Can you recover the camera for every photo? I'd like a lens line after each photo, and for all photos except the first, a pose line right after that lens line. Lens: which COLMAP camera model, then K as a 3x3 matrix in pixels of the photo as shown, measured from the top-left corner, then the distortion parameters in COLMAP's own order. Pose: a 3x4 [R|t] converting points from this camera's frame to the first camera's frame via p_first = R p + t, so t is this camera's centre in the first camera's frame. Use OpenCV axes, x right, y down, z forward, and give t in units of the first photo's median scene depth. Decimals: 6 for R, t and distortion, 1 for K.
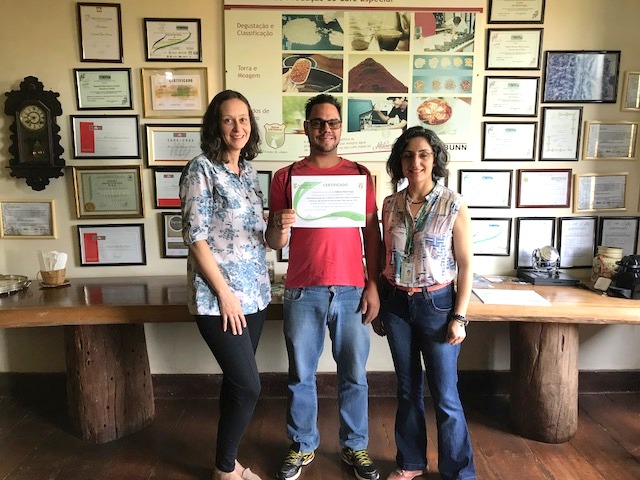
lens RADIAL K [[521.0, 0, 315.6], [0, 521.0, 239.6], [0, 0, 1]] dist [-0.000094, 0.007823]
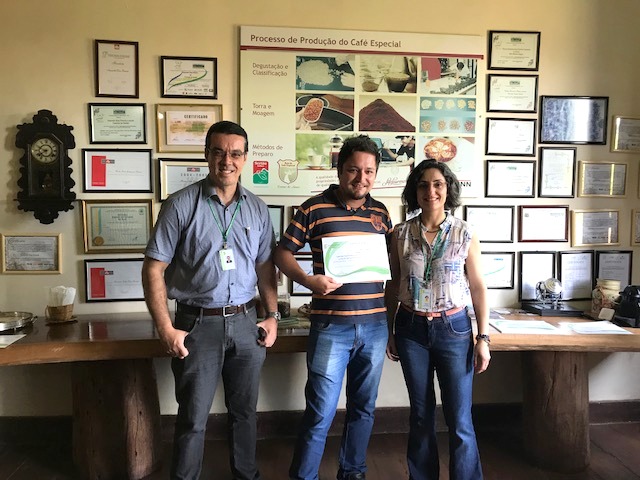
lens RADIAL K [[522.4, 0, 320.5], [0, 522.4, 237.9], [0, 0, 1]] dist [0.004673, 0.000901]
pose [[0.997403, 0.000413, 0.072025, -0.089201], [0.005865, 0.996197, -0.086937, 0.019886], [-0.071787, 0.087134, 0.993607, -0.008656]]
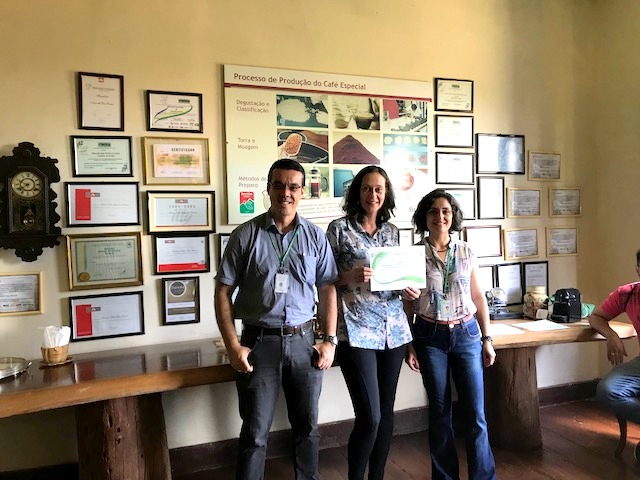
lens RADIAL K [[514.6, 0, 320.0], [0, 514.6, 240.0], [0, 0, 1]] dist [0.014021, -0.004652]
pose [[0.947883, -0.033316, 0.316871, -0.328863], [0.075988, 0.989459, -0.123276, 0.019745], [-0.309424, 0.140929, 0.940423, -0.024731]]
